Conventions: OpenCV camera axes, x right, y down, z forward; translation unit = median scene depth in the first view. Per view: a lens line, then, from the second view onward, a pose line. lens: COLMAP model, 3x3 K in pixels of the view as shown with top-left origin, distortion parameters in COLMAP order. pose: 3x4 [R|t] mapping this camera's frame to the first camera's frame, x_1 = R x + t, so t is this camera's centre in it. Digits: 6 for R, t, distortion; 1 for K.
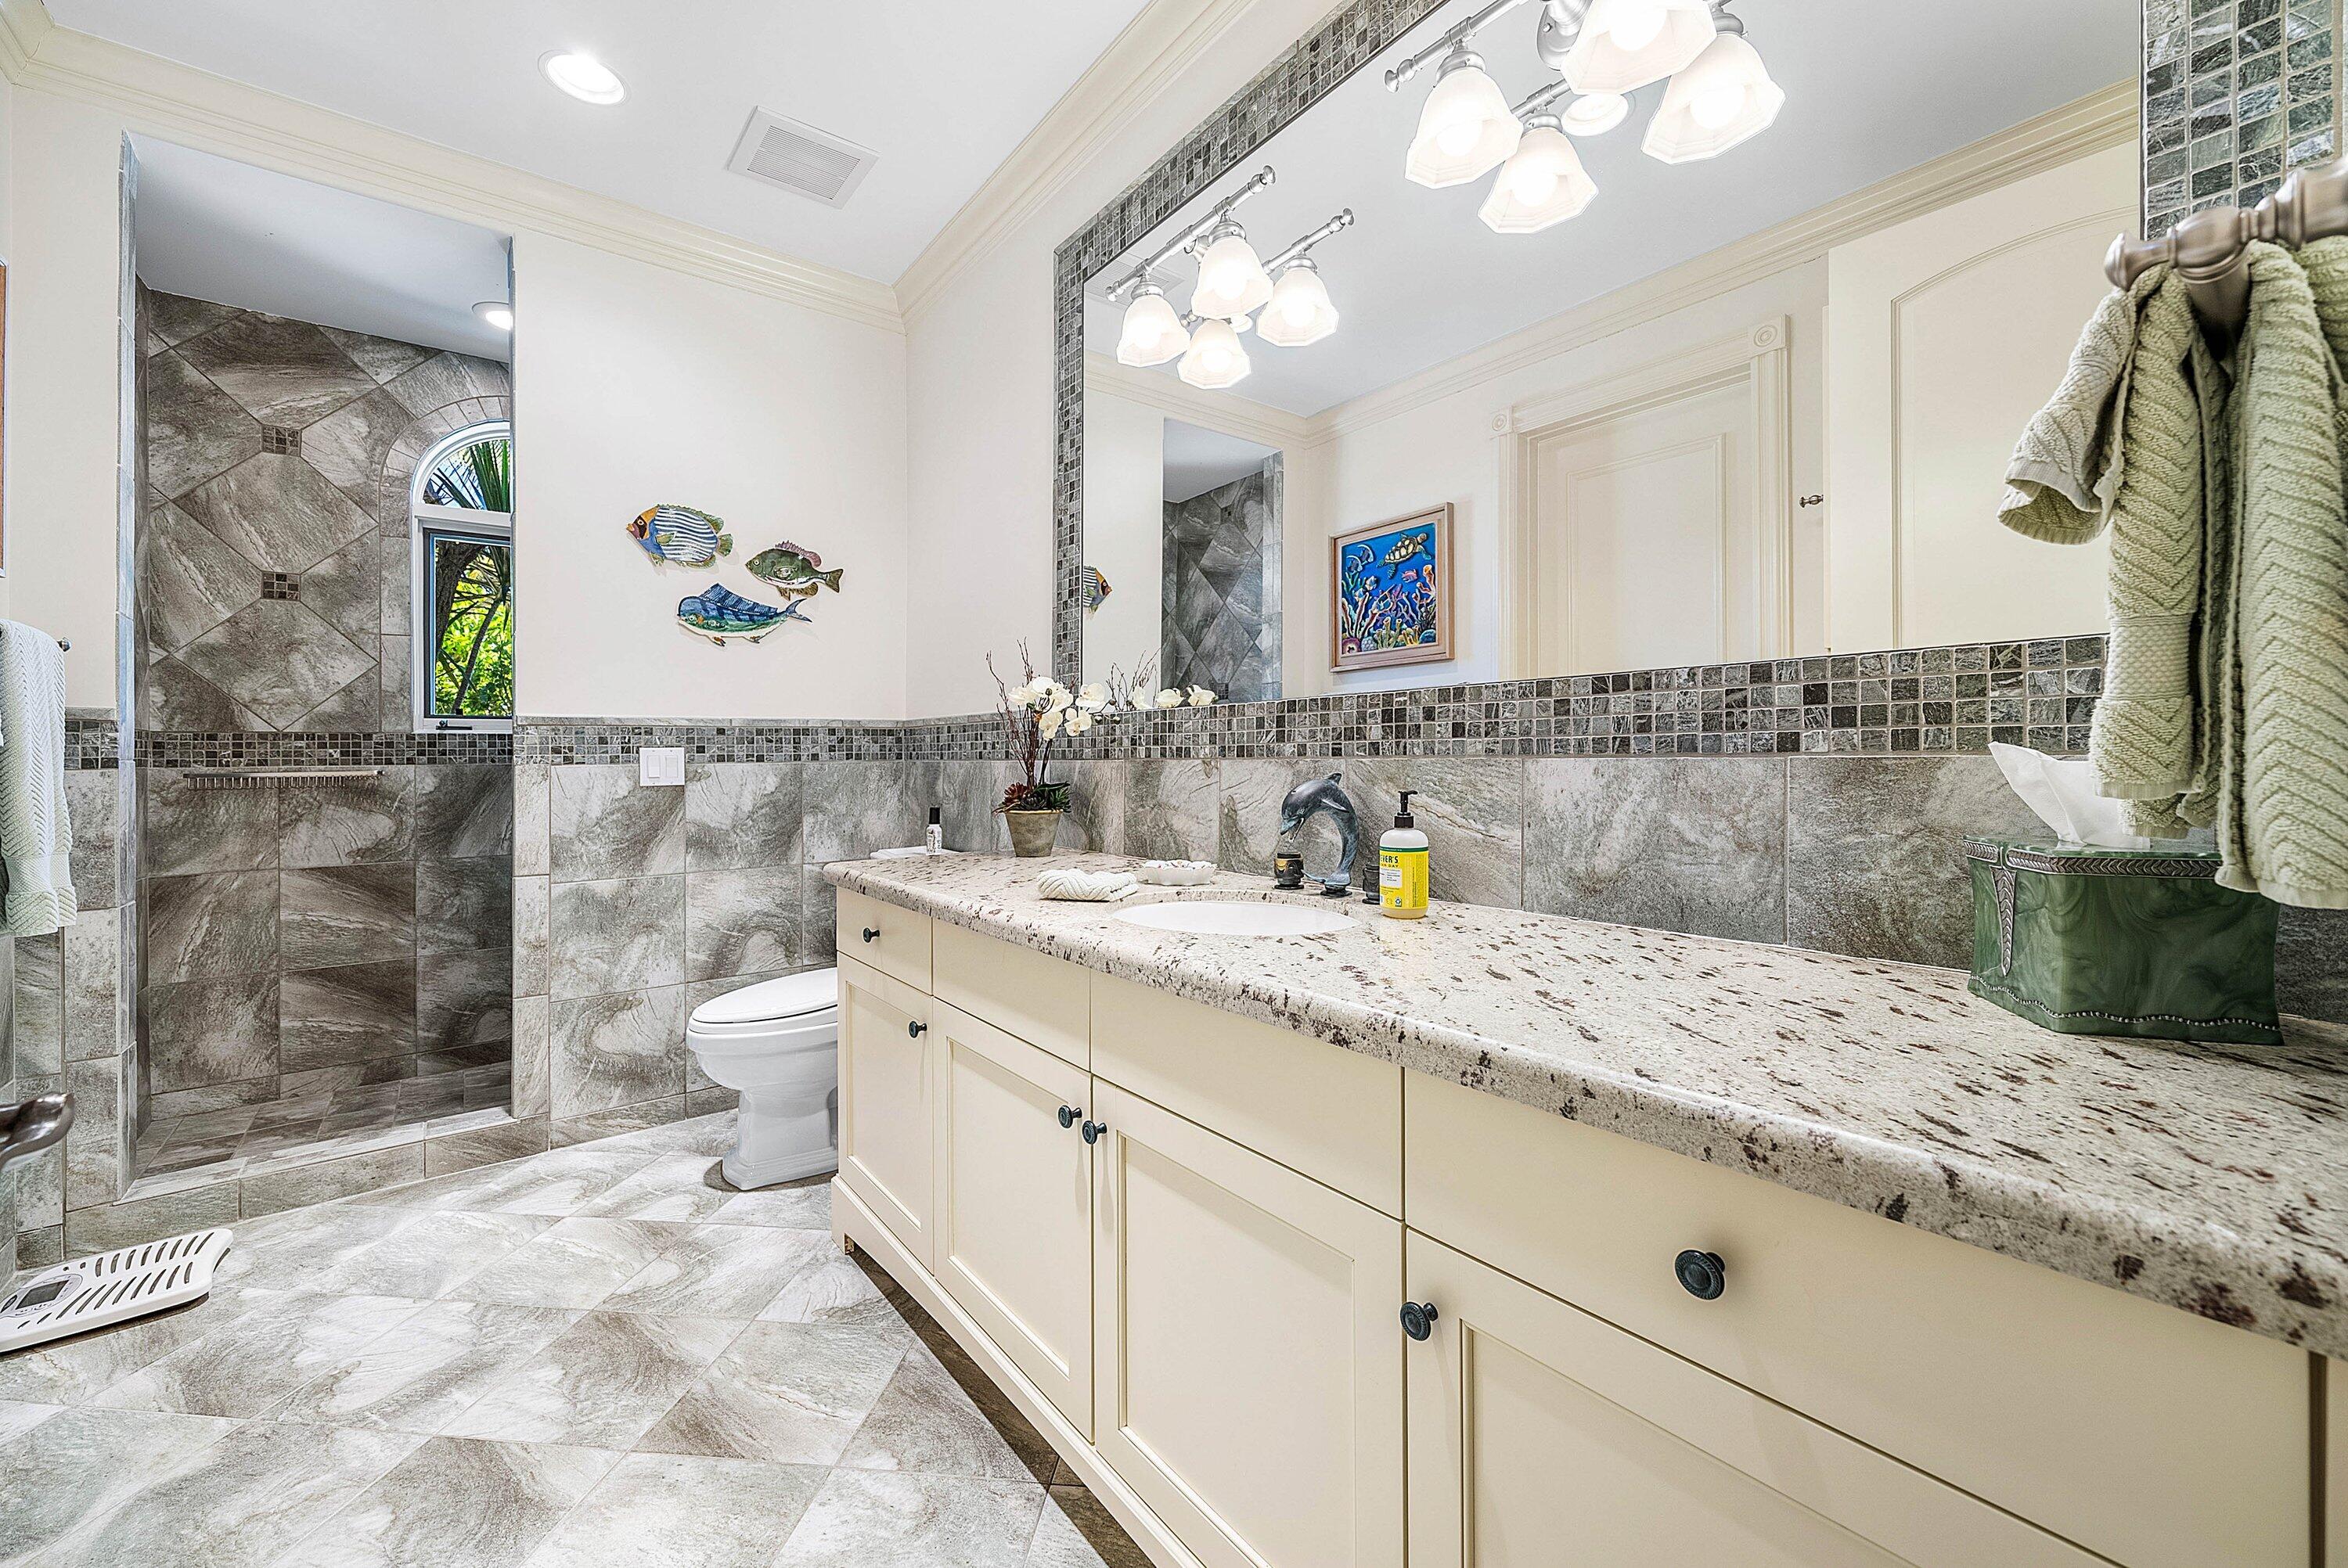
lens RADIAL K [[870.0, 0, 1161.9], [0, 870.0, 750.4], [0, 0, 1]] dist [-0.002812, 0.000048]
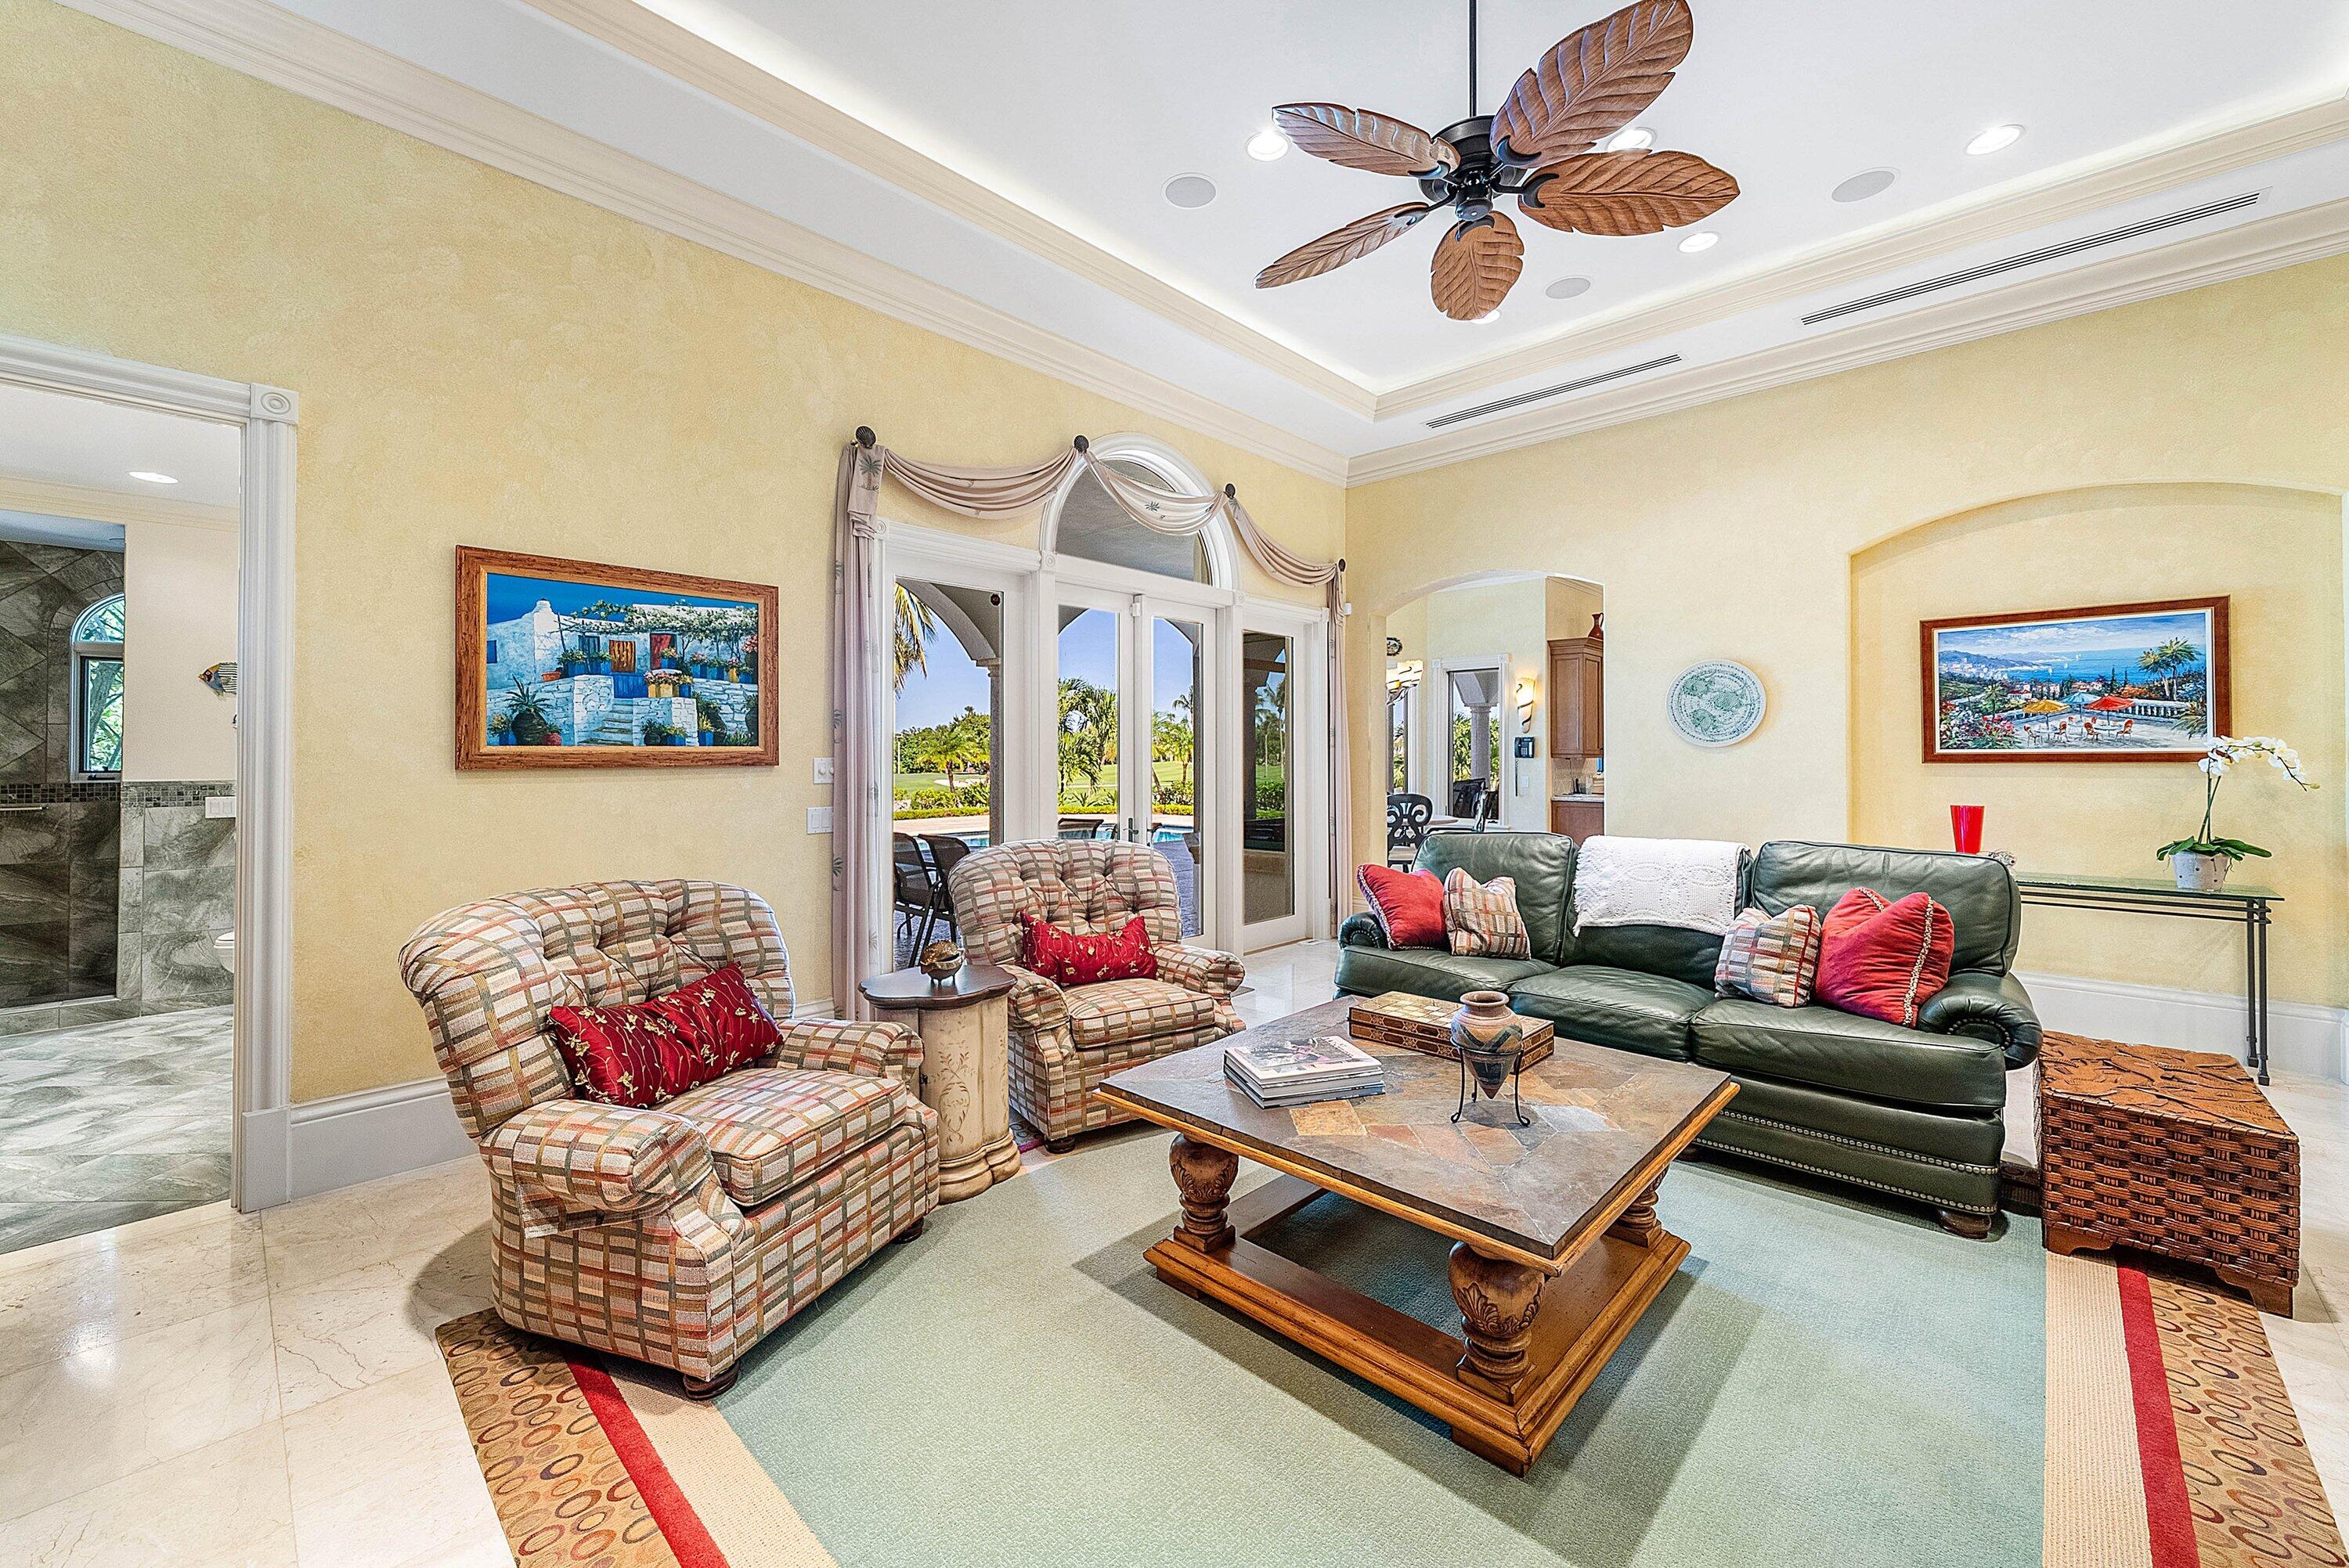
lens RADIAL K [[870.4, 0, 1141.0], [0, 870.4, 747.8], [0, 0, 1]] dist [-0.002812, 0.000048]
pose [[0.990883, 0.011673, 0.134218, 1.083717], [-0.010860, 0.999918, -0.006787, -0.114115], [-0.134287, 0.005268, 0.990929, -1.051922]]
